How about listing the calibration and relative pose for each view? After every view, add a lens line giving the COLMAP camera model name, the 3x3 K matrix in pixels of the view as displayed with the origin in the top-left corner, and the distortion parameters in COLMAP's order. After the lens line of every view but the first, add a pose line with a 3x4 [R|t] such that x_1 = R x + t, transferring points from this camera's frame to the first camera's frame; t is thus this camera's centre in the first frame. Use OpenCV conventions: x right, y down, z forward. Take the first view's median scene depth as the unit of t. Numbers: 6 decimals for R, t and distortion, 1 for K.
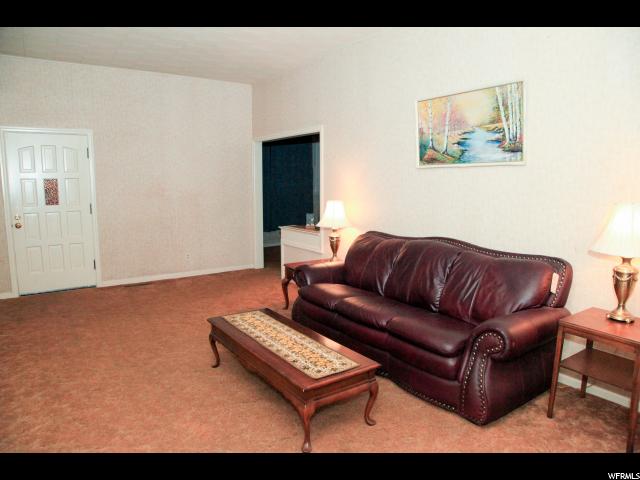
lens RADIAL K [[439.1, 0, 320.0], [0, 439.1, 240.0], [0, 0, 1]] dist [-0.082139, 0.008924]
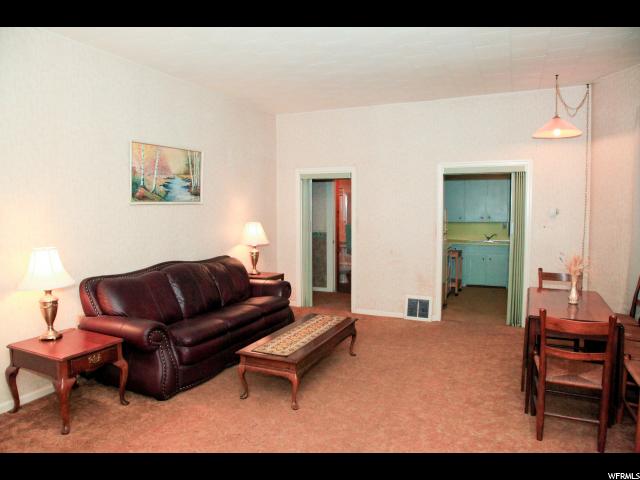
lens RADIAL K [[439.1, 0, 320.0], [0, 439.1, 240.0], [0, 0, 1]] dist [-0.082139, 0.008924]
pose [[-0.534255, -0.024706, 0.844962, -1.001560], [0.158524, 0.978911, 0.128855, -0.163204], [-0.830326, 0.202789, -0.519071, 1.338628]]
